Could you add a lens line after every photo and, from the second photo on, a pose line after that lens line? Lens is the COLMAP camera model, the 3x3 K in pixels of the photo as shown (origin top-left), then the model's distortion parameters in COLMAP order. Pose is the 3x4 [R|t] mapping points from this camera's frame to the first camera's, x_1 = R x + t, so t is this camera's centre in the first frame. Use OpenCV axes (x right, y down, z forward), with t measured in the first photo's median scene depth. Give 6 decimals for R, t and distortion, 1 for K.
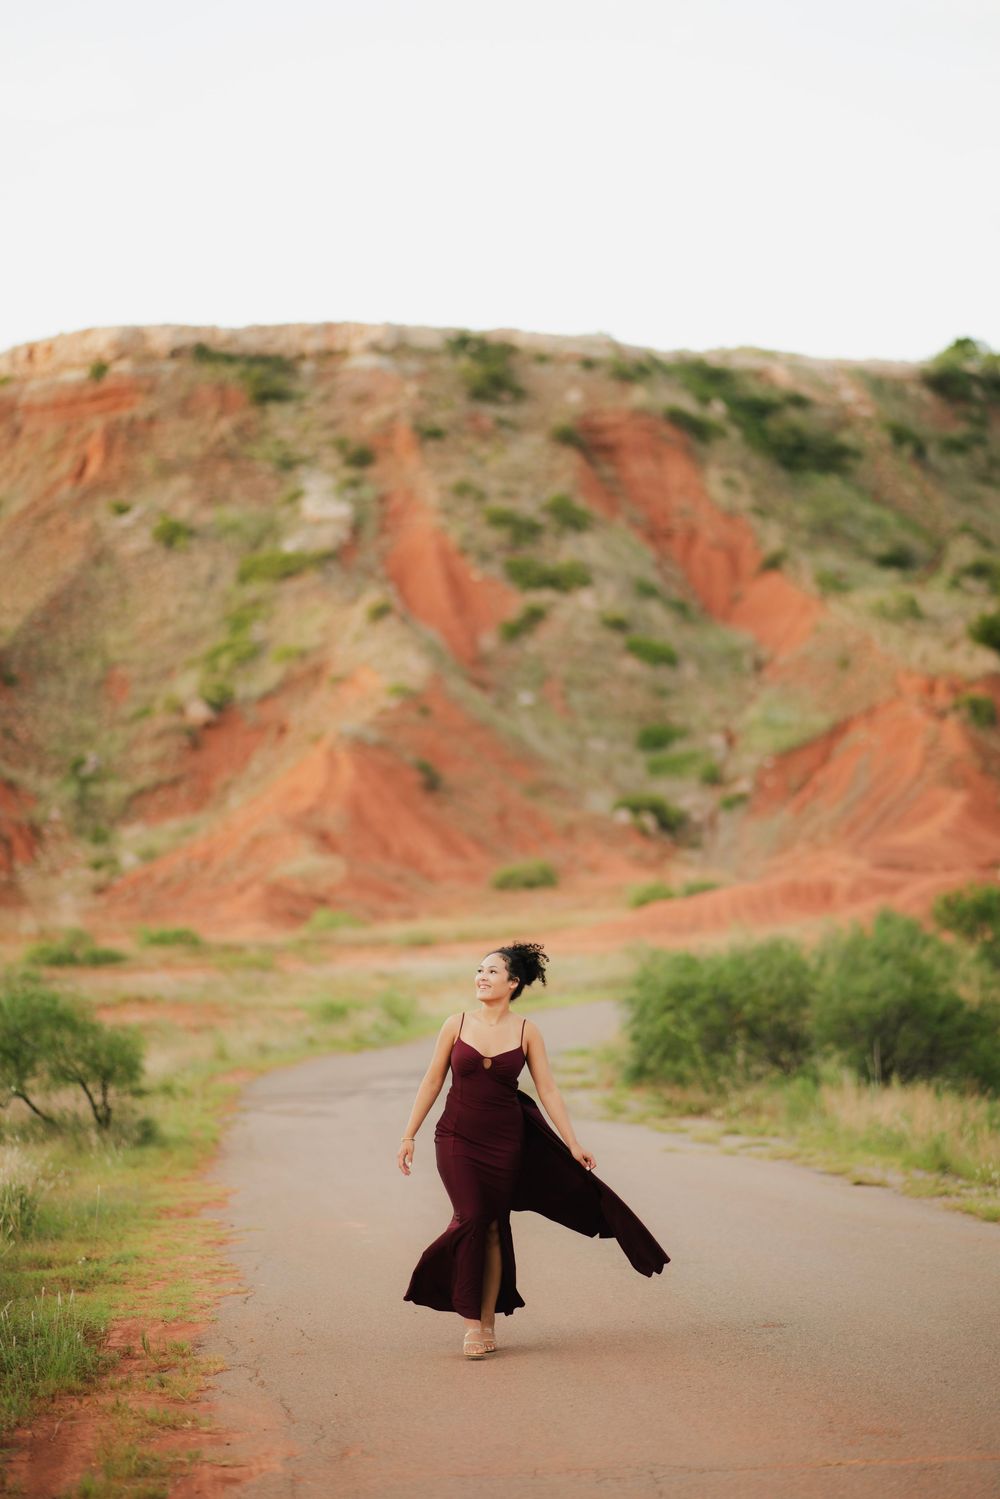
lens RADIAL K [[3555.1, 0, 500.0], [0, 3555.1, 749.5], [0, 0, 1]] dist [0.094433, -0.703011]
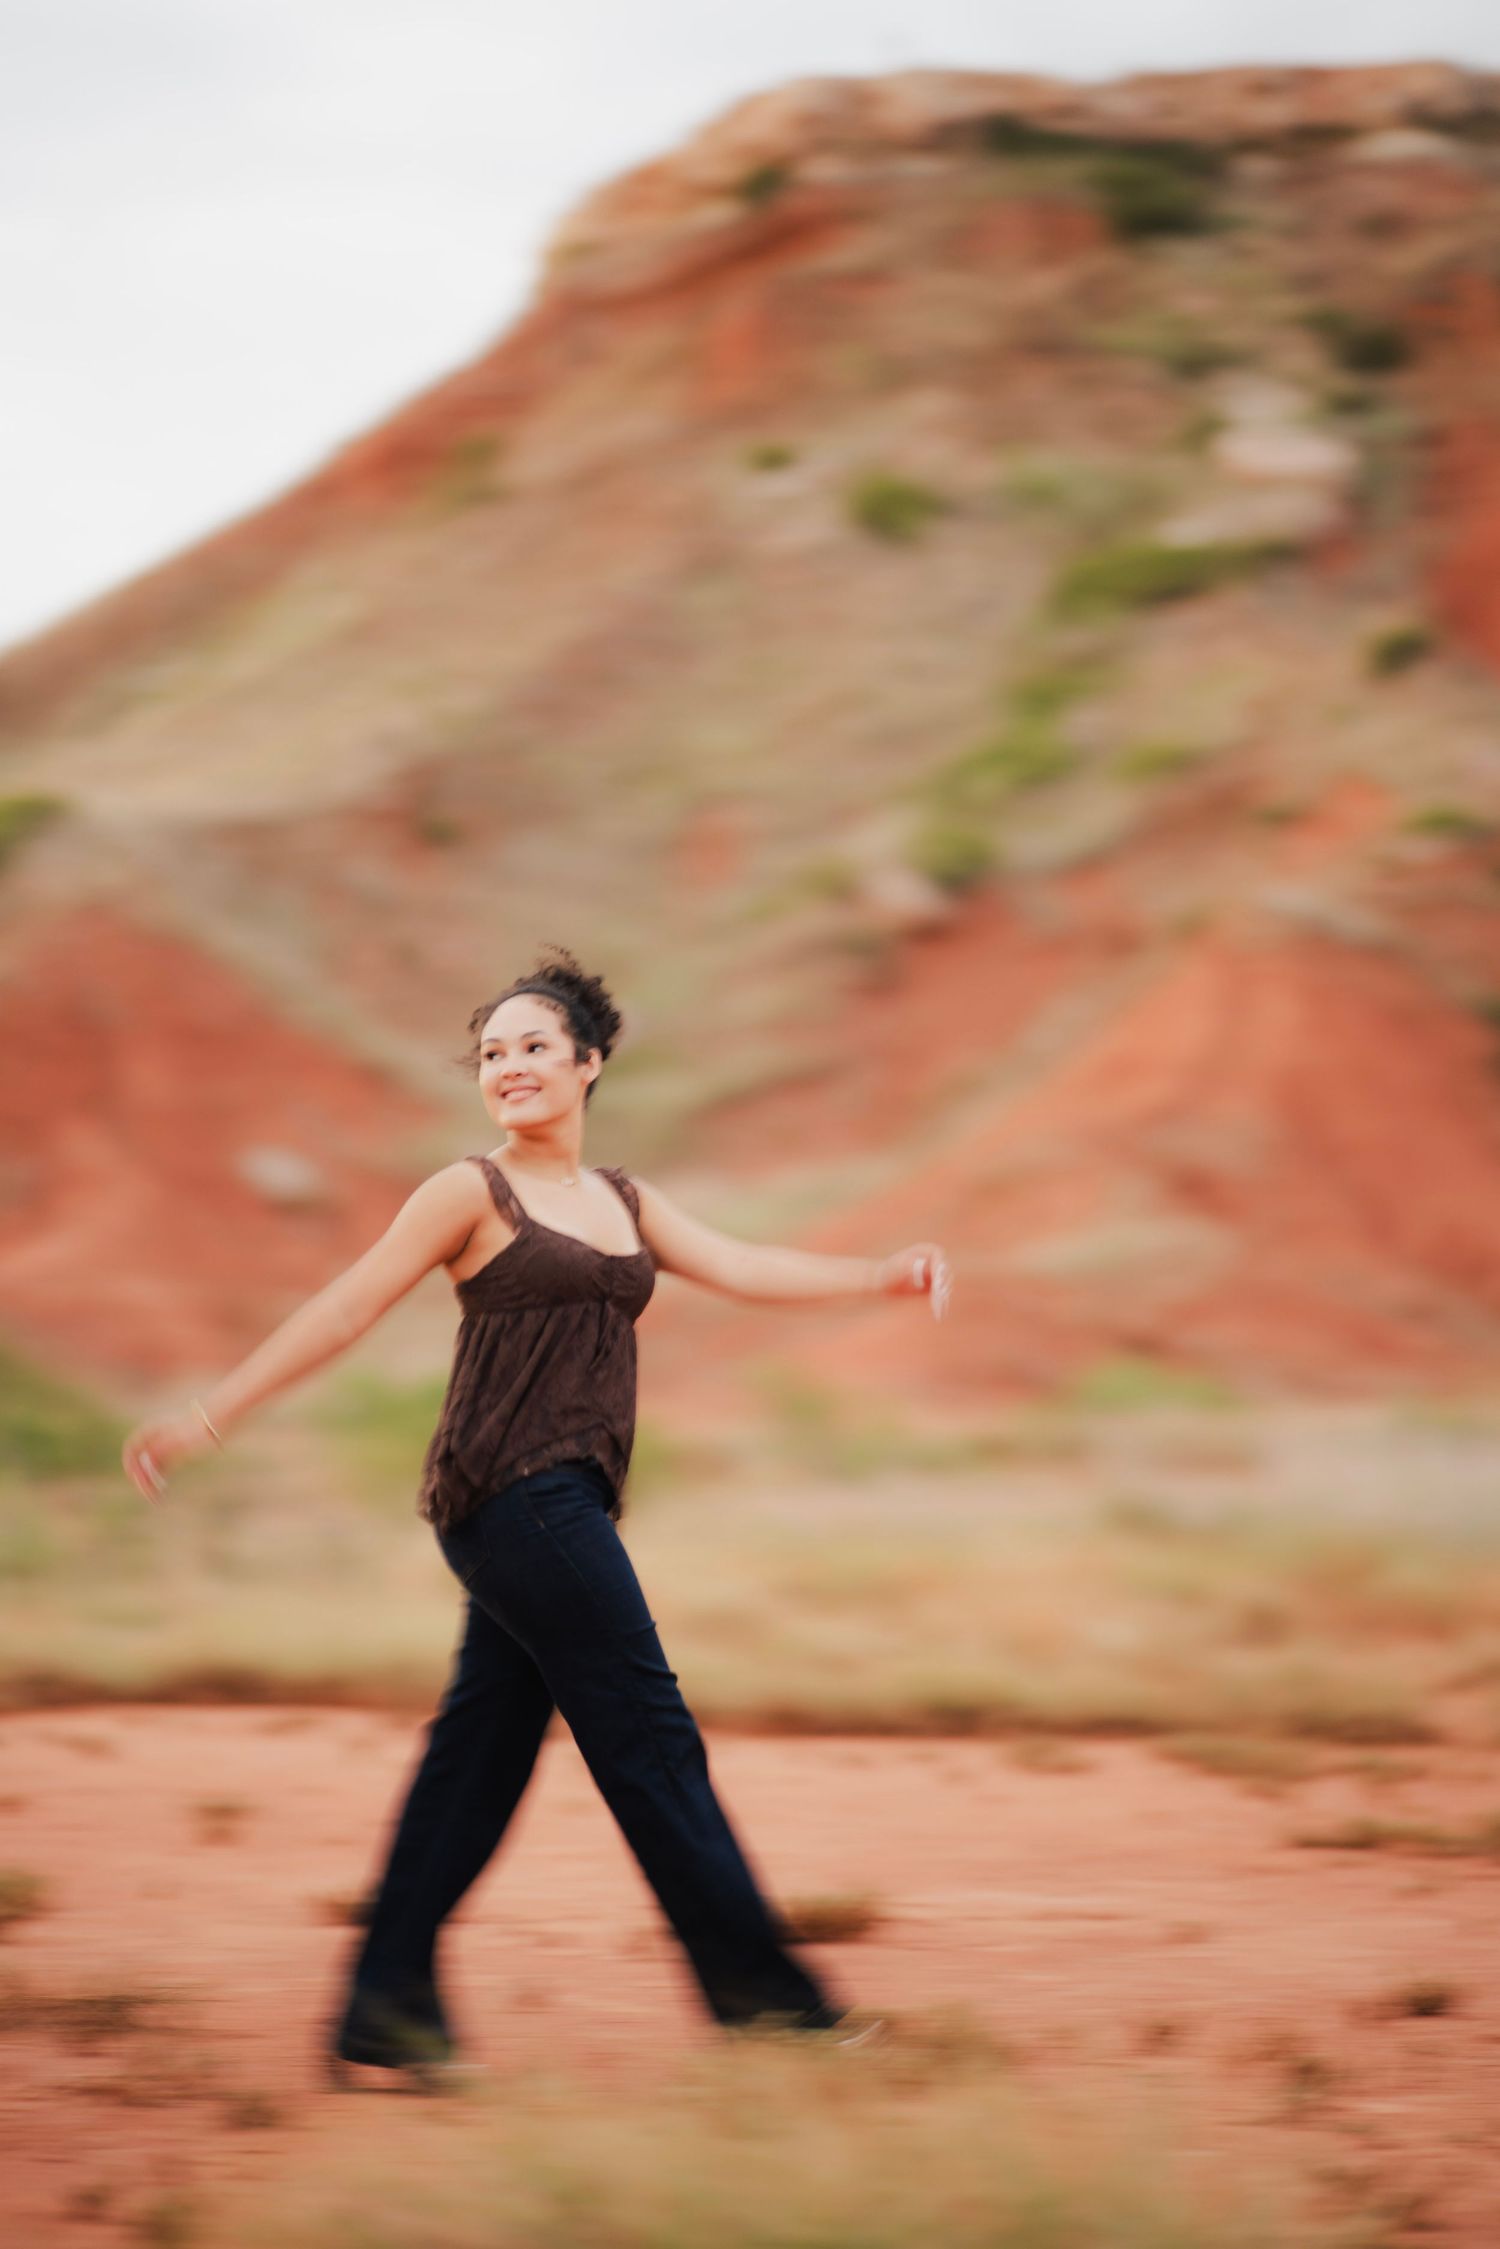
lens RADIAL K [[5333.8, 0, 750.0], [0, 5333.8, 1124.5], [0, 0, 1]] dist [0.094433, -0.703011]
pose [[0.985033, 0.009363, -0.172114, -0.004049], [-0.015463, 0.999297, -0.034139, 0.030050], [0.171674, 0.036289, 0.984485, 0.418892]]
